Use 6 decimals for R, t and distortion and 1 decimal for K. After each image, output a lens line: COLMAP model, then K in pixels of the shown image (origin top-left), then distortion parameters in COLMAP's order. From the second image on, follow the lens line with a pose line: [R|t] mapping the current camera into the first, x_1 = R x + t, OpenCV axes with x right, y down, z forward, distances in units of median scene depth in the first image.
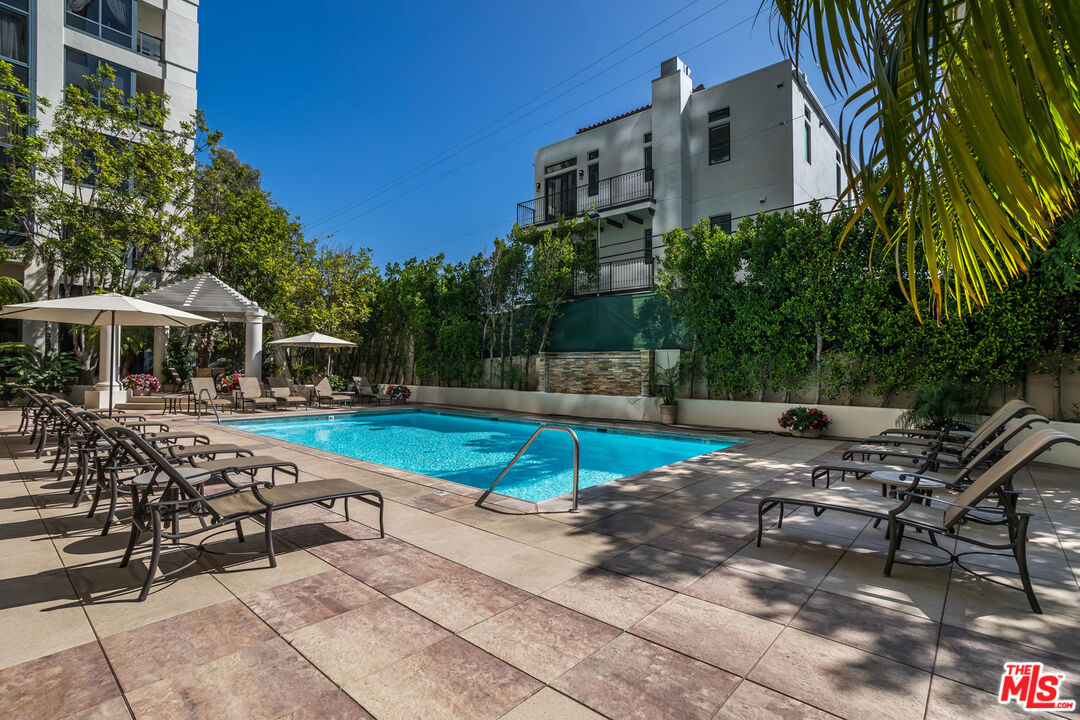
lens RADIAL K [[511.8, 0, 543.6], [0, 511.8, 359.2], [0, 0, 1]] dist [-0.002254, 0.010081]
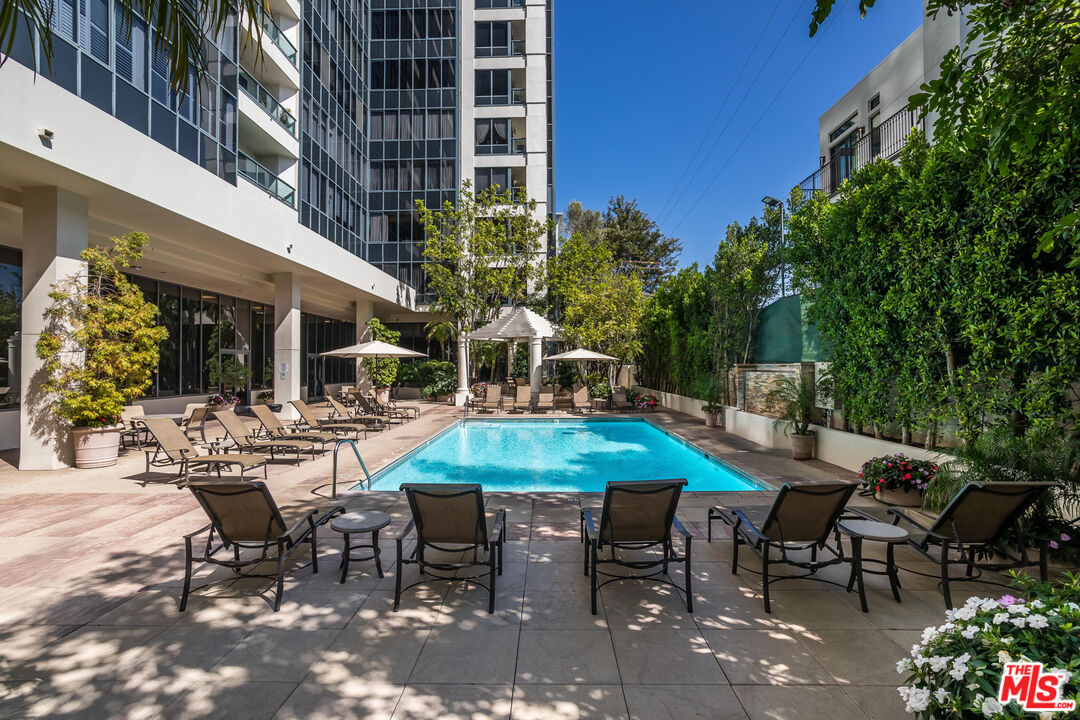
lens RADIAL K [[511.8, 0, 543.6], [0, 511.8, 359.2], [0, 0, 1]] dist [-0.002254, 0.010081]
pose [[0.660750, -0.007090, -0.750573, 0.355414], [0.001655, 0.999967, -0.007989, -0.011151], [0.750605, 0.004037, 0.660739, 0.128431]]
